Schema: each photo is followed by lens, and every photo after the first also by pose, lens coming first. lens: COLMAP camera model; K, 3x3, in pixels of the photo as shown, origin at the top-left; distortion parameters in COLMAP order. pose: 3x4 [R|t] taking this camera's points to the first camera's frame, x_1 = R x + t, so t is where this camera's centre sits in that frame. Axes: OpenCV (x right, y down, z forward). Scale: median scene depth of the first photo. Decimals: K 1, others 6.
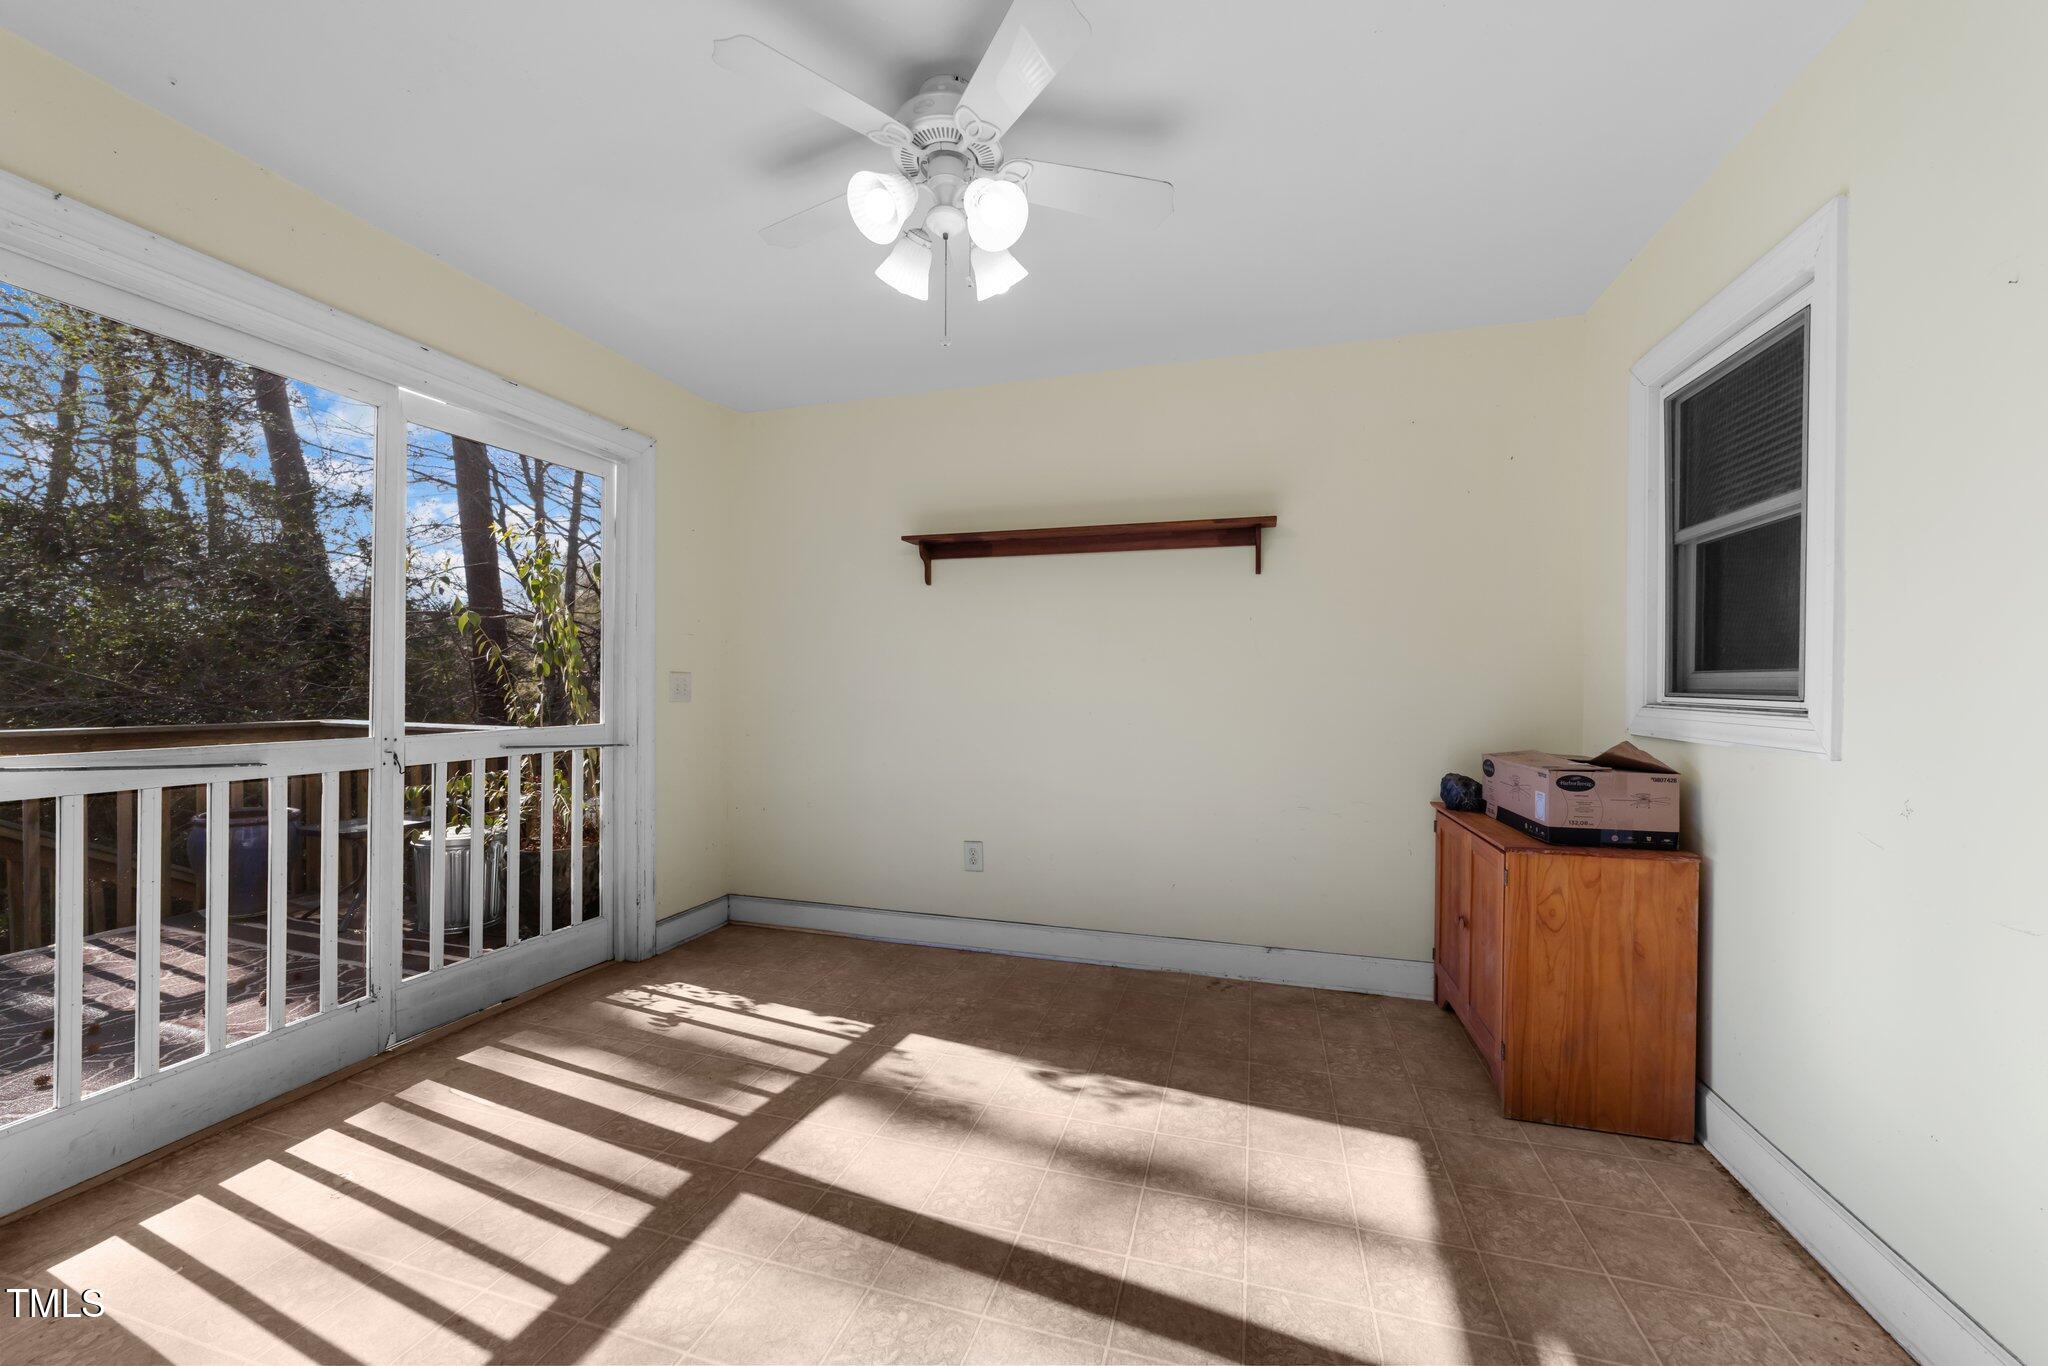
lens RADIAL K [[783.6, 0, 1026.5], [0, 783.6, 681.6], [0, 0, 1]] dist [0.008614, 0.000787]
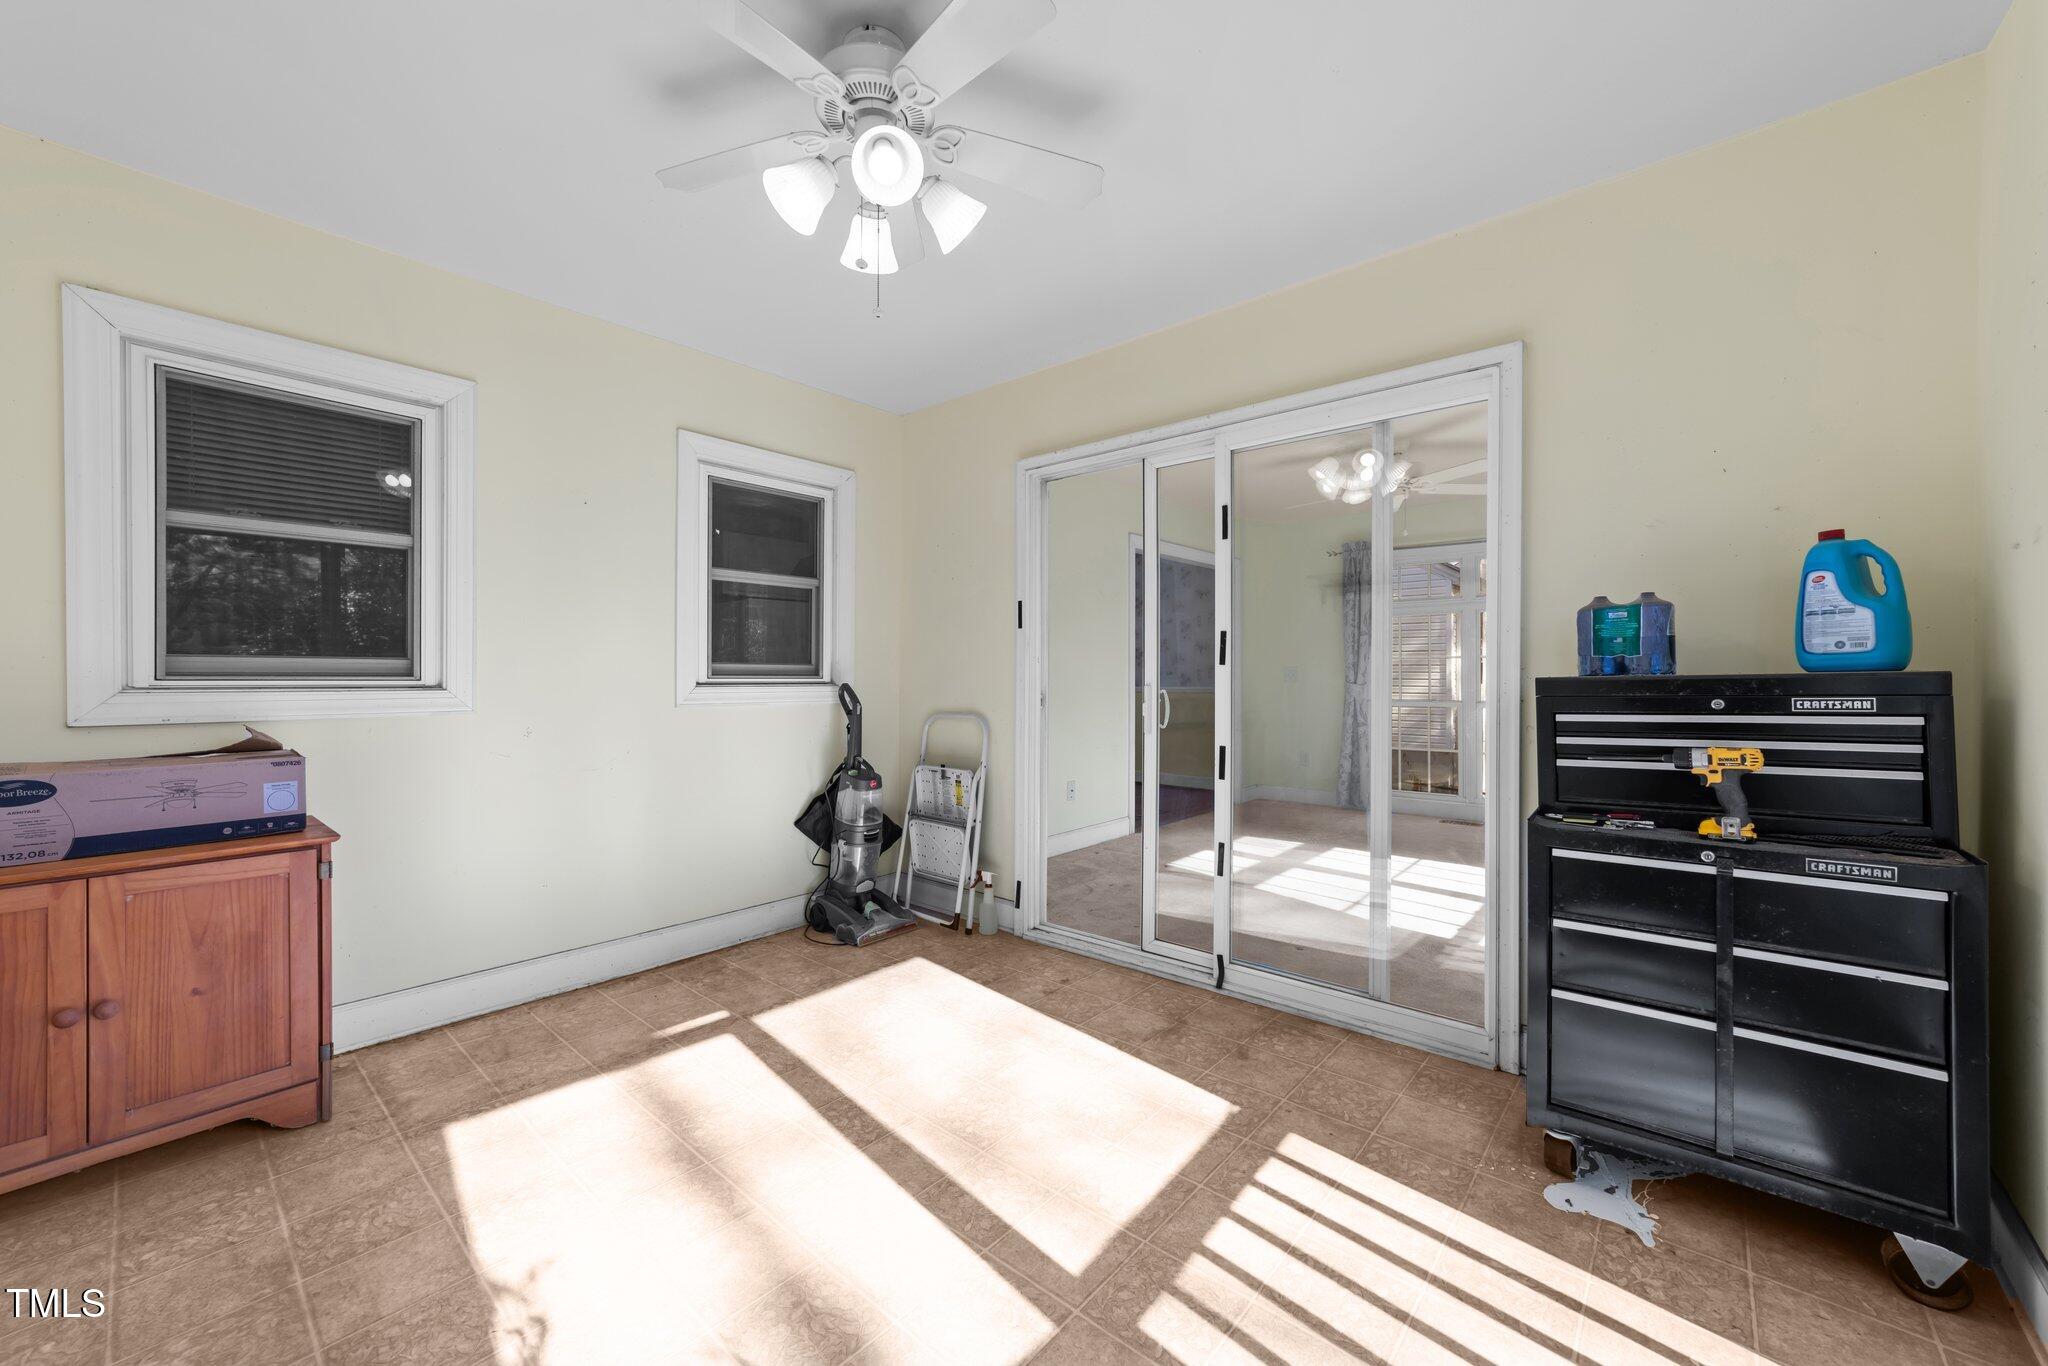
lens RADIAL K [[783.6, 0, 1020.4], [0, 783.6, 673.7], [0, 0, 1]] dist [0.008614, 0.000787]
pose [[-0.905062, -0.003909, 0.425261, -0.603045], [-0.001759, 0.999984, 0.005448, 0.003384], [-0.425276, 0.004183, -0.905054, 1.624381]]
